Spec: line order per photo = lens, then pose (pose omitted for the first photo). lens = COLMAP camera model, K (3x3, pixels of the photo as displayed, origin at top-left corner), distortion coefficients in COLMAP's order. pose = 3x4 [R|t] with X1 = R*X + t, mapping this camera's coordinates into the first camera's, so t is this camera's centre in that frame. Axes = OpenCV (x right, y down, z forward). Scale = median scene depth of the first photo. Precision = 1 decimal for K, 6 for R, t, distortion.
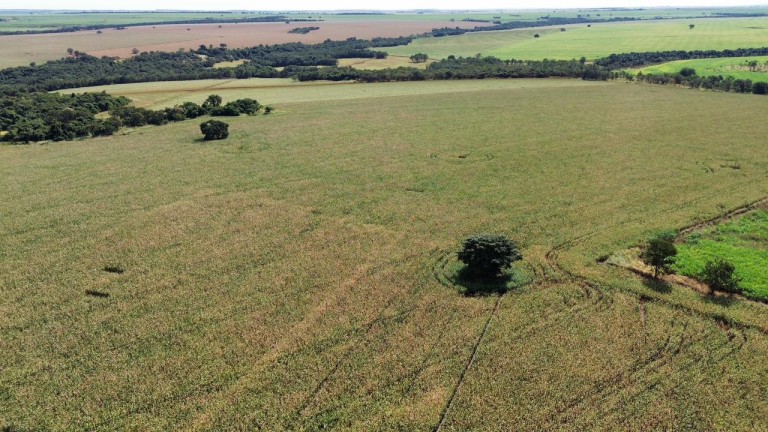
lens RADIAL K [[543.0, 0, 385.4], [0, 543.0, 212.2], [0, 0, 1]] dist [0.055300, -0.051918]
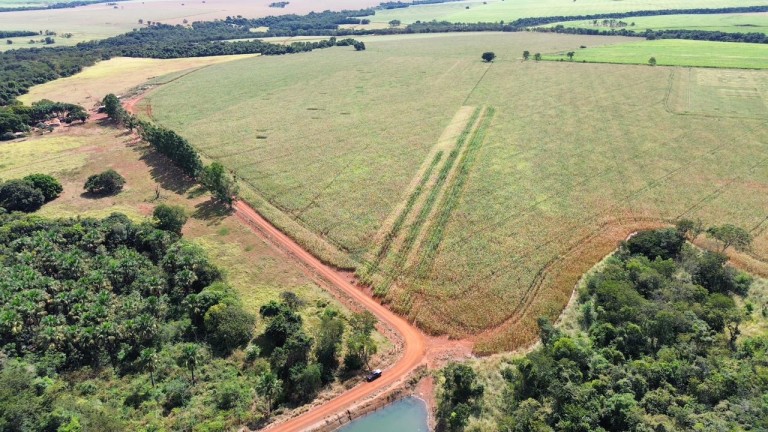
lens RADIAL K [[543.0, 0, 385.4], [0, 543.0, 212.2], [0, 0, 1]] dist [0.055300, -0.051918]
pose [[0.989786, -0.057275, 0.130550, -0.226642], [0.051767, 0.997635, 0.045208, 0.193976], [-0.132831, -0.037988, 0.990410, -0.583014]]
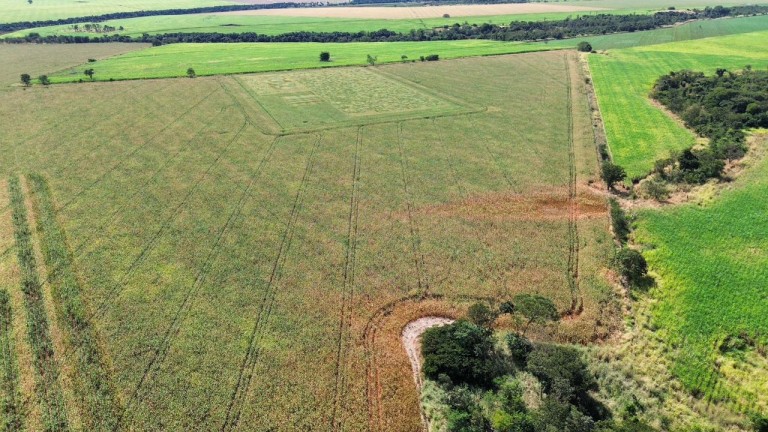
lens RADIAL K [[549.4, 0, 383.3], [0, 549.4, 207.2], [0, 0, 1]] dist [0.050896, -0.048956]
pose [[0.532308, -0.315588, 0.785527, -0.213895], [0.289962, 0.939755, 0.181059, 0.144527], [-0.795343, 0.131393, 0.591748, -0.452022]]
